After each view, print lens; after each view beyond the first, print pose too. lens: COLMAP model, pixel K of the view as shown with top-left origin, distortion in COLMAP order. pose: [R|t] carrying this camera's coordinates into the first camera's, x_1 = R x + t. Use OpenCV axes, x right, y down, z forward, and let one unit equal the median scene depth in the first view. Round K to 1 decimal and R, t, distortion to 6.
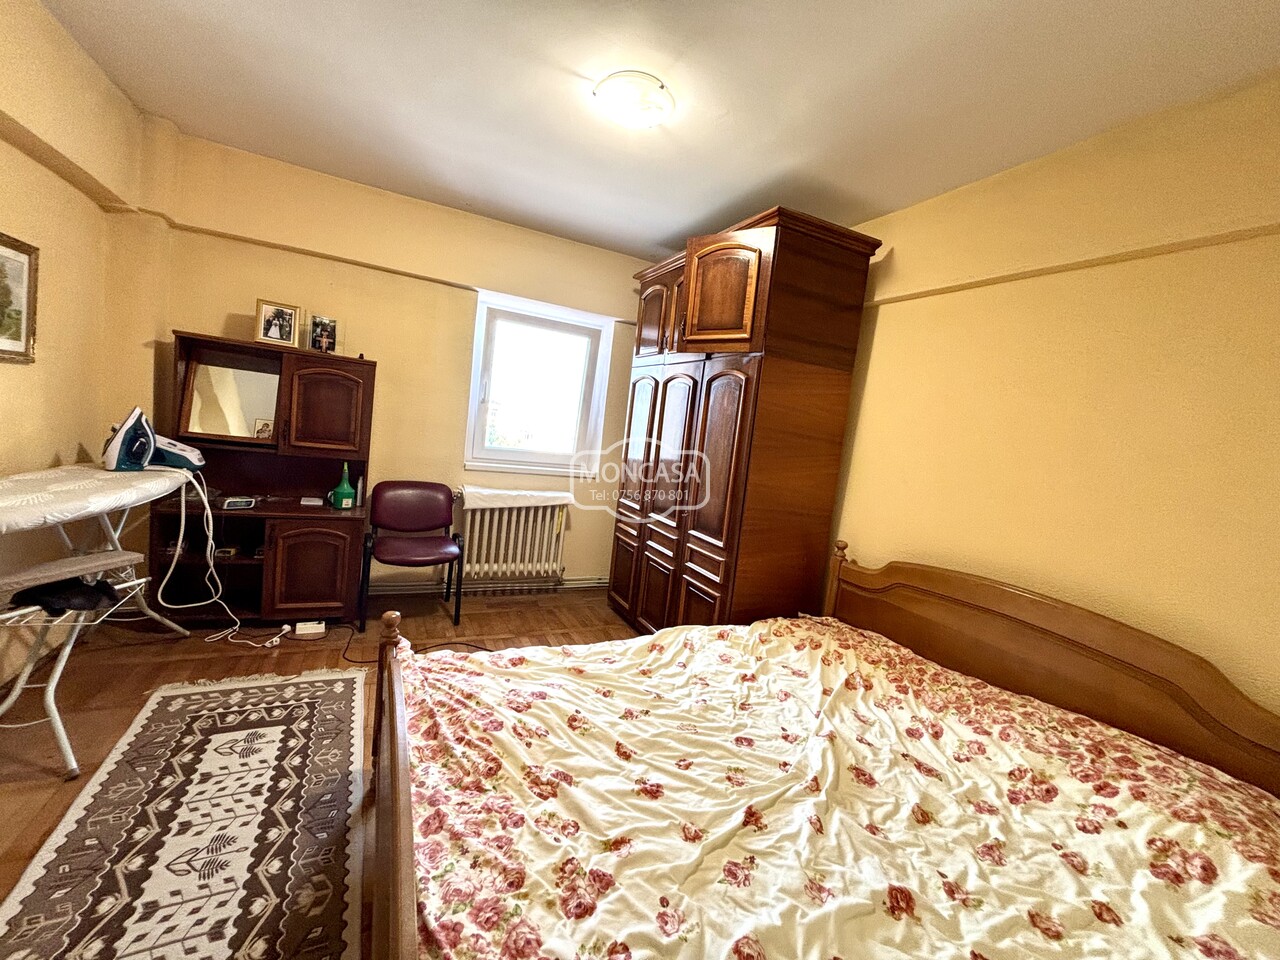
lens RADIAL K [[517.8, 0, 633.0], [0, 517.8, 479.4], [0, 0, 1]] dist [0.000710, 0.002097]
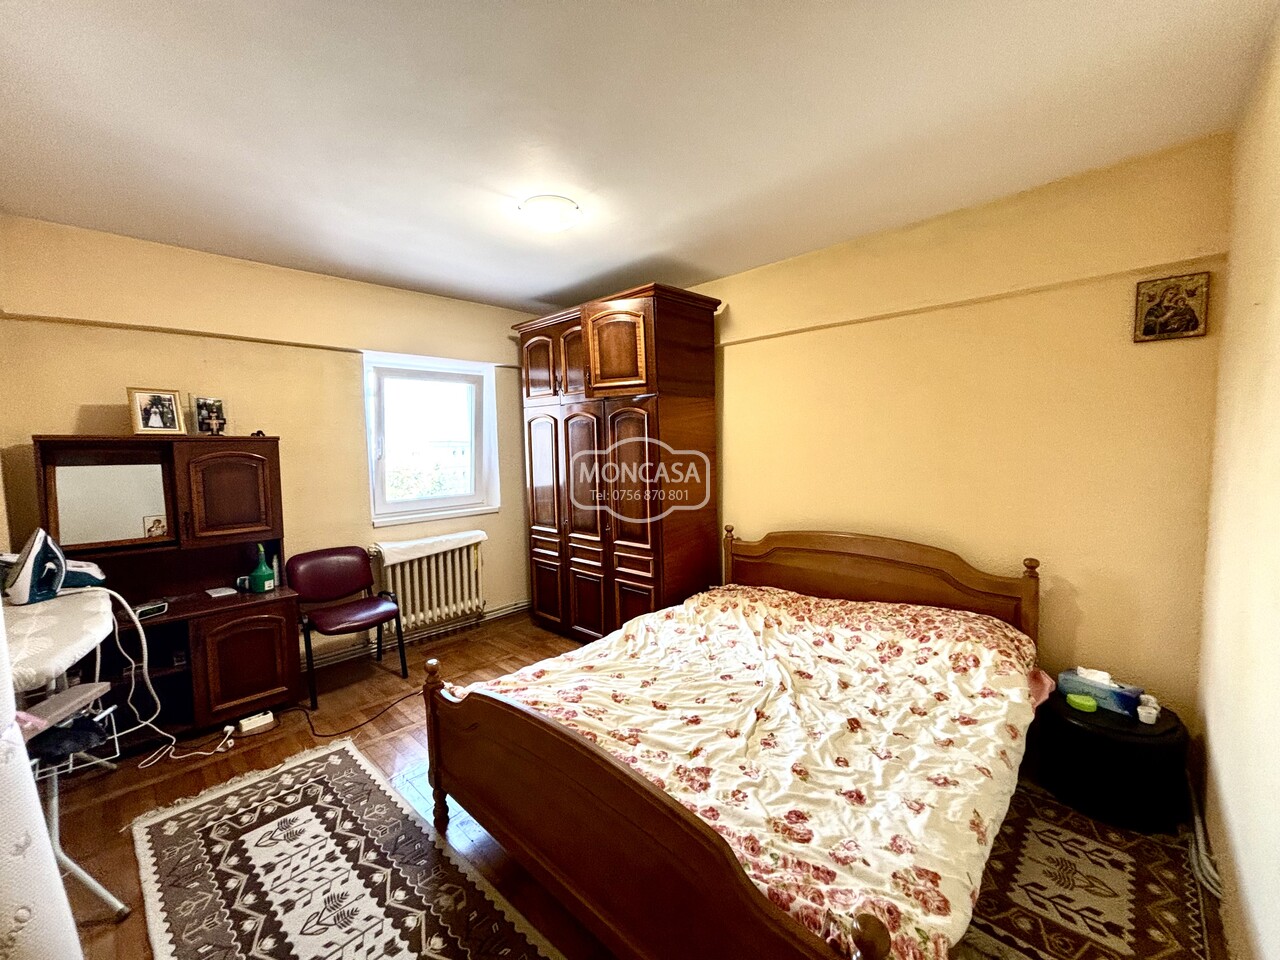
lens RADIAL K [[514.4, 0, 635.3], [0, 514.4, 483.1], [0, 0, 1]] dist [0.007365, 0.000019]
pose [[0.929658, -0.163289, 0.330260, -0.287050], [0.166681, 0.985842, 0.018232, -0.063920], [-0.328562, 0.038099, 0.943714, -0.197612]]
